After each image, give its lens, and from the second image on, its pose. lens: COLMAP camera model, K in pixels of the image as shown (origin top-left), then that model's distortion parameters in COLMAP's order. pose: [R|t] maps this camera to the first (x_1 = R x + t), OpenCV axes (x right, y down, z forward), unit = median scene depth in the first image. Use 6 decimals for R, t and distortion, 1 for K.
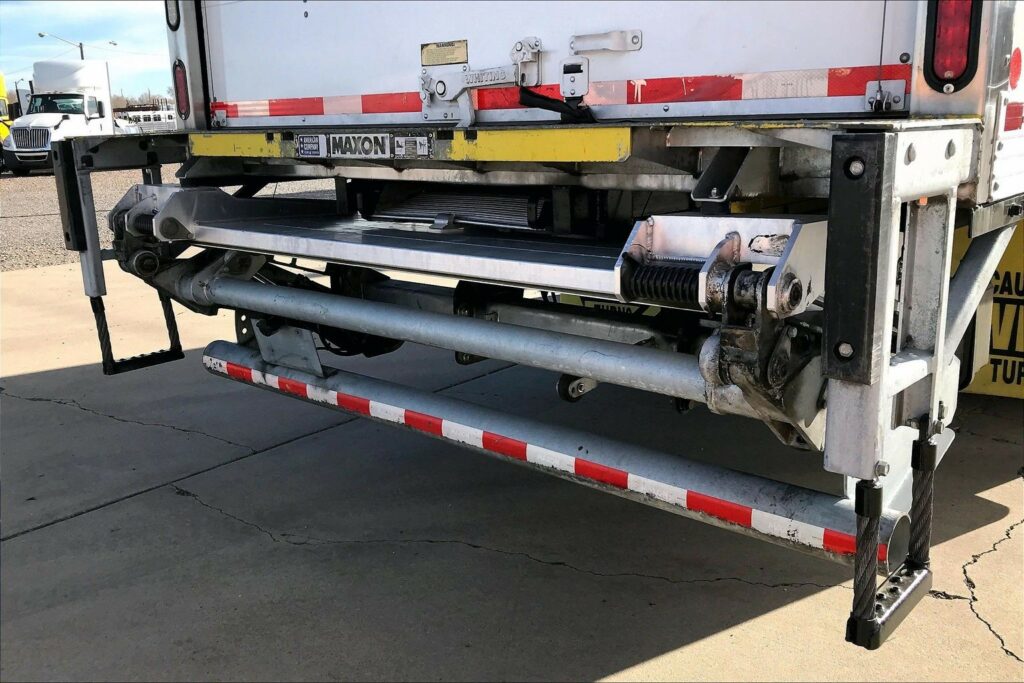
lens RADIAL K [[932.2, 0, 505.4], [0, 932.2, 337.5], [0, 0, 1]] dist [0.003838, 0.000000]
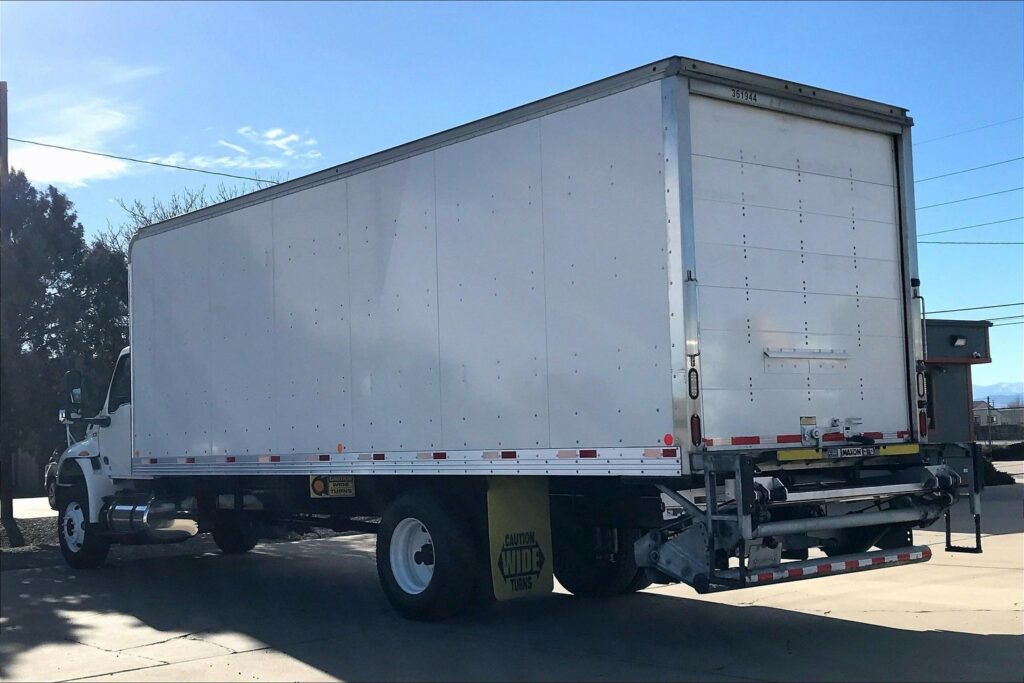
lens RADIAL K [[1317.5, 0, 510.2], [0, 1317.5, 343.6], [0, 0, 1]] dist [0.084087, 0.000000]
pose [[0.131498, 0.091729, 0.987063, -3.517981], [0.254024, 0.959346, -0.122995, -0.242120], [-0.958217, 0.266911, 0.102850, 1.235835]]
